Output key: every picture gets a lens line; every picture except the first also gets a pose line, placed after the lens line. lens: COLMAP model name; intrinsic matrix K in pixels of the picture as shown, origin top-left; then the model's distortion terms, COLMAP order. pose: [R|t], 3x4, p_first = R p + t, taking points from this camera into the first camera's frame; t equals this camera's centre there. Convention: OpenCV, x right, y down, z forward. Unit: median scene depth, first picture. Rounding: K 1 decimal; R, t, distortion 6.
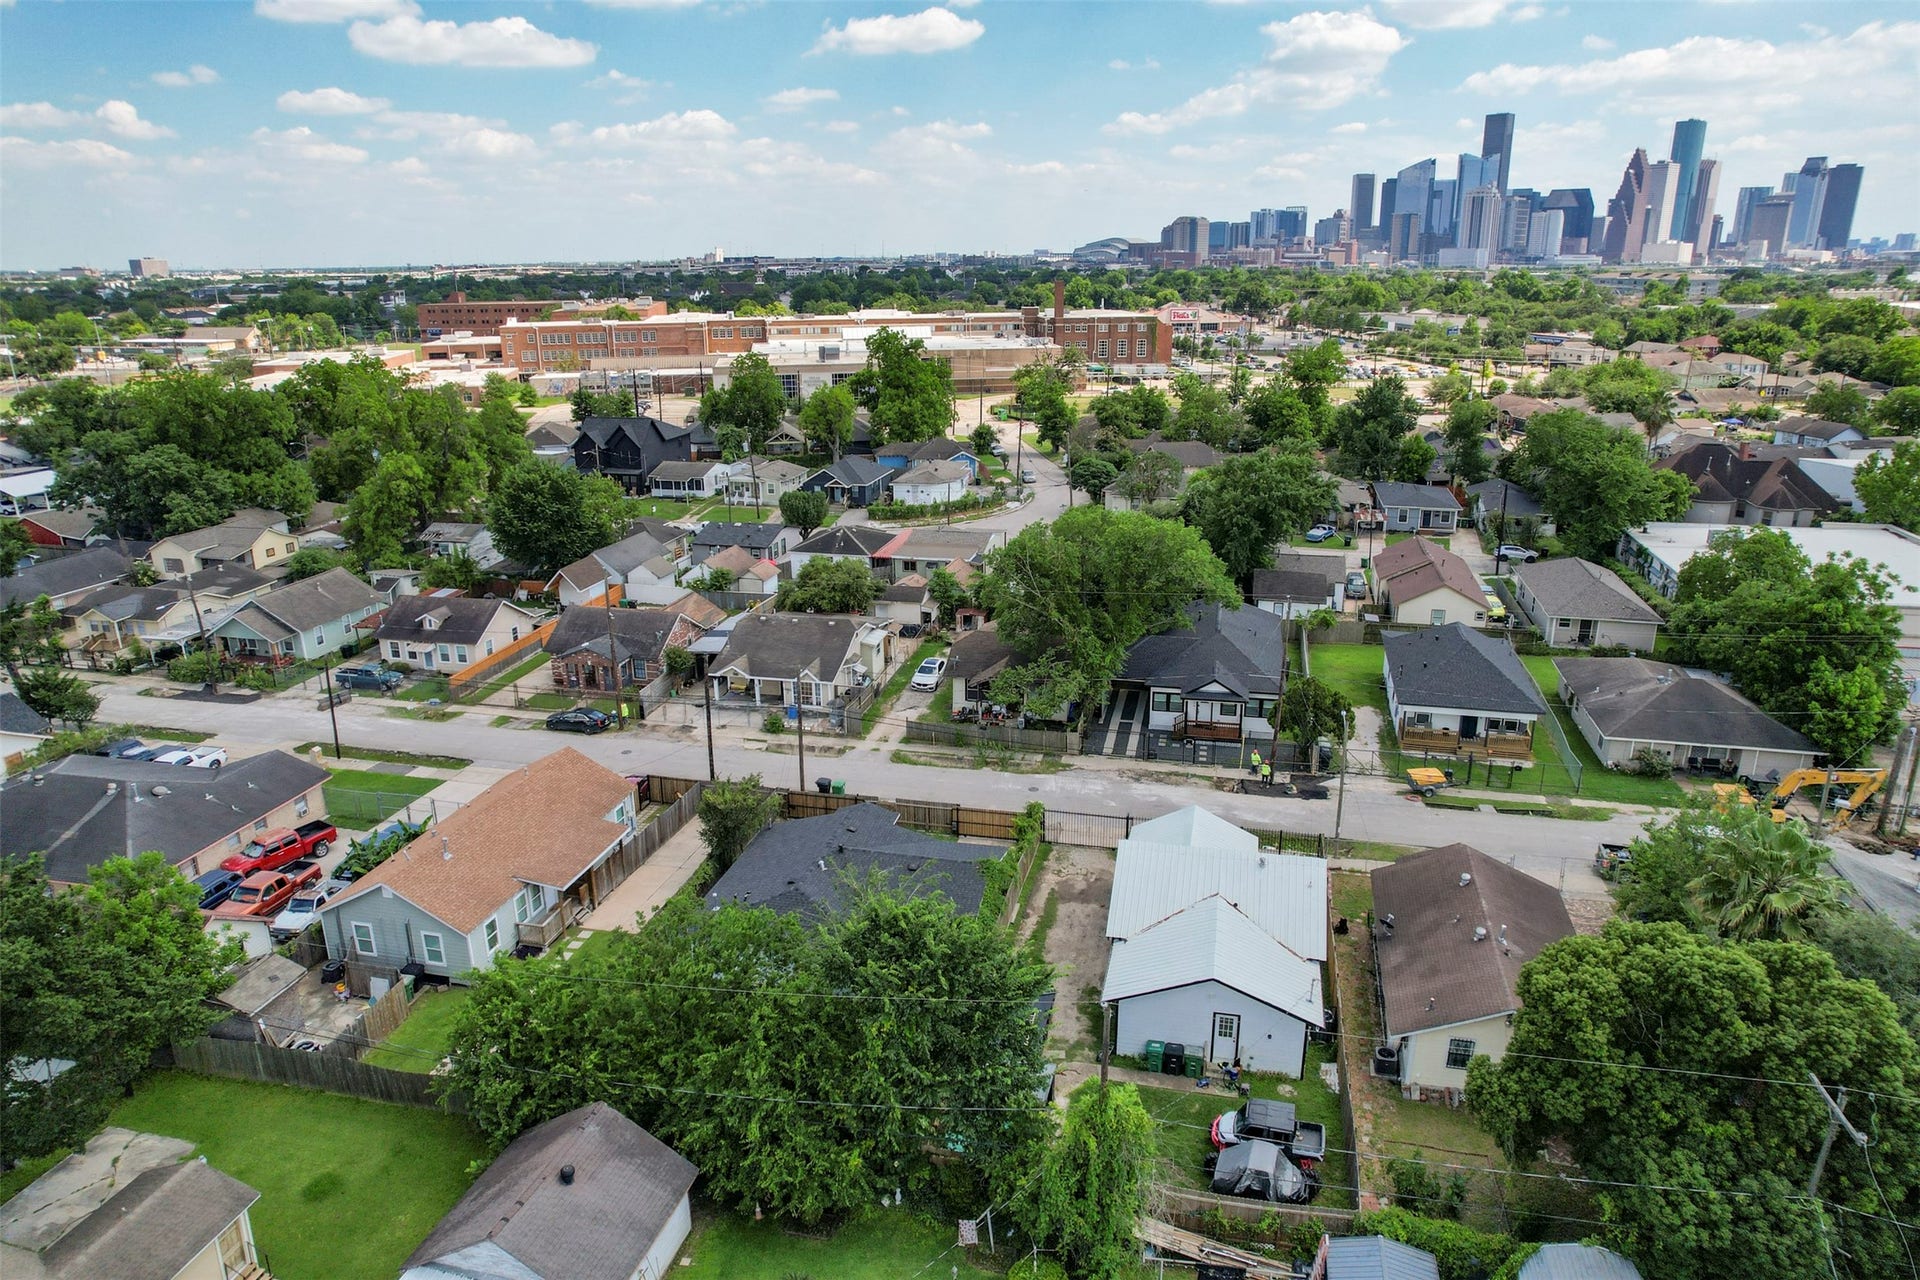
lens RADIAL K [[1226.8, 0, 962.8], [0, 1226.8, 636.1], [0, 0, 1]] dist [-0.083285, 0.076396]
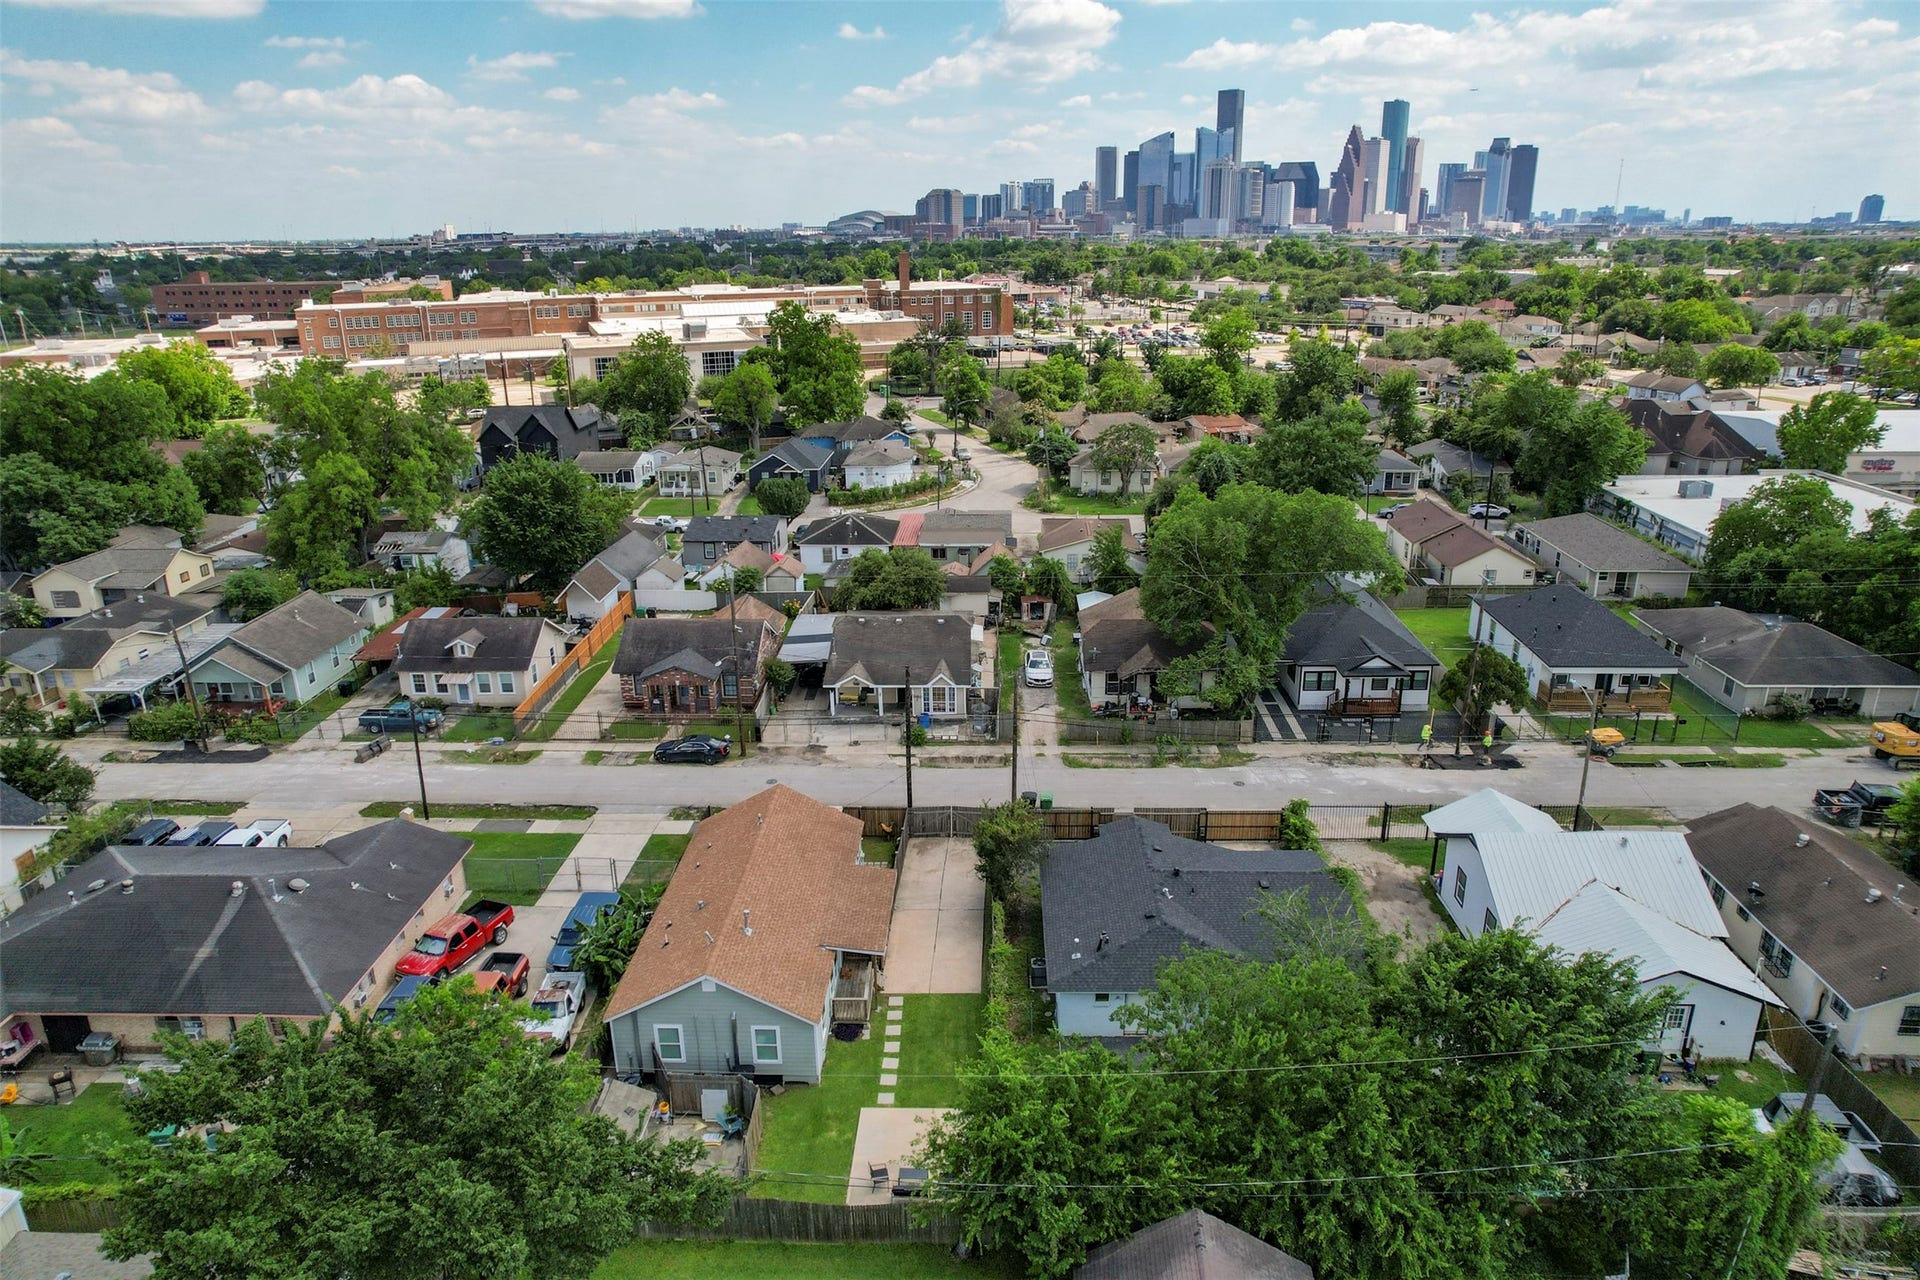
lens RADIAL K [[1226.8, 0, 962.8], [0, 1226.8, 636.1], [0, 0, 1]] dist [-0.083285, 0.076396]
pose [[0.980158, -0.064647, 0.187381, -0.193604], [0.060884, 0.997812, 0.025776, -0.015977], [-0.188637, -0.013856, 0.981949, 0.066337]]
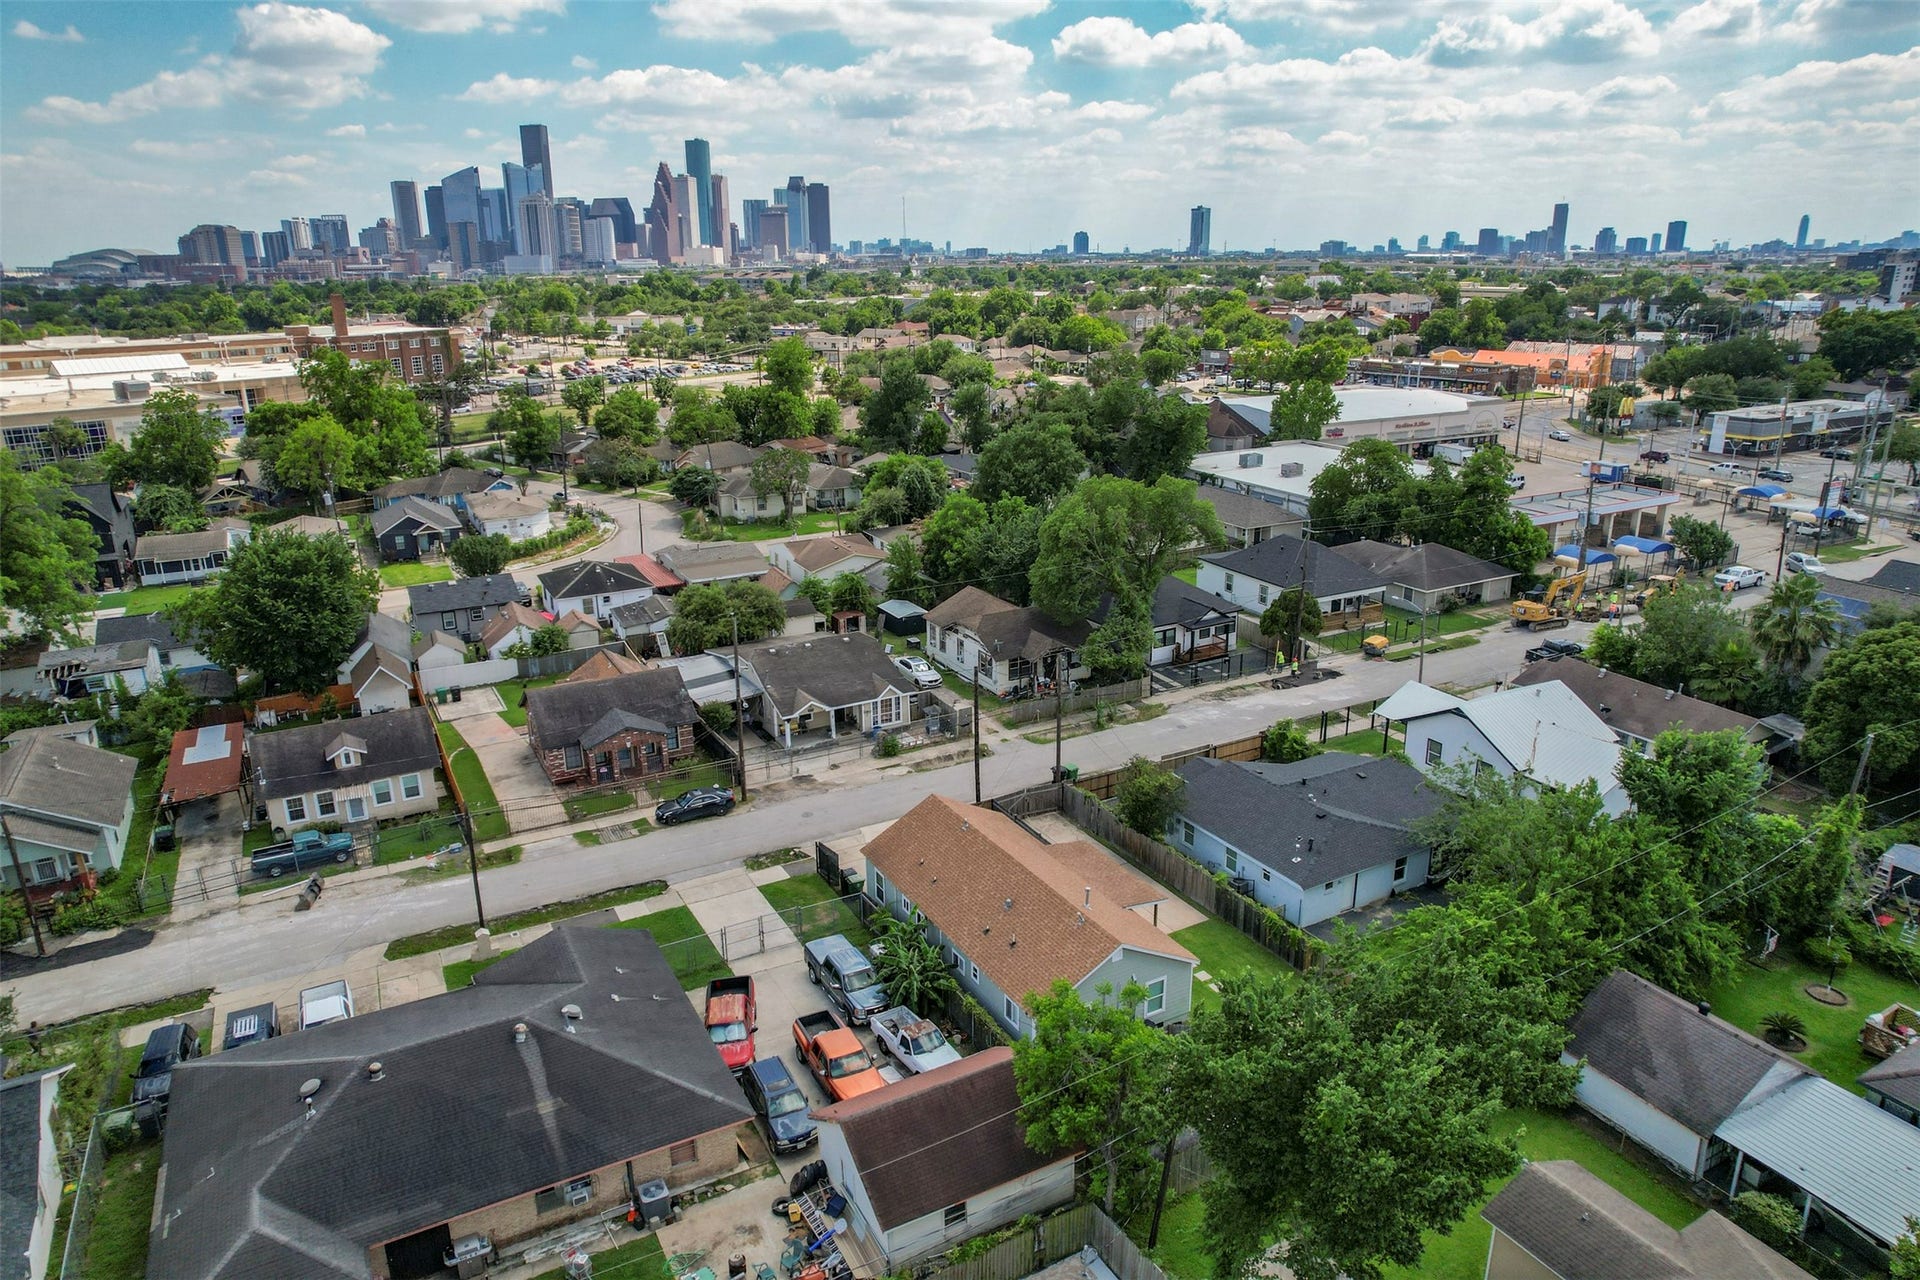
lens RADIAL K [[1226.8, 0, 962.8], [0, 1226.8, 636.1], [0, 0, 1]] dist [-0.083285, 0.076396]
pose [[0.743650, -0.199598, 0.638079, -0.469193], [0.203657, 0.976667, 0.068160, -0.042969], [-0.636796, 0.079262, 0.766948, 0.160235]]
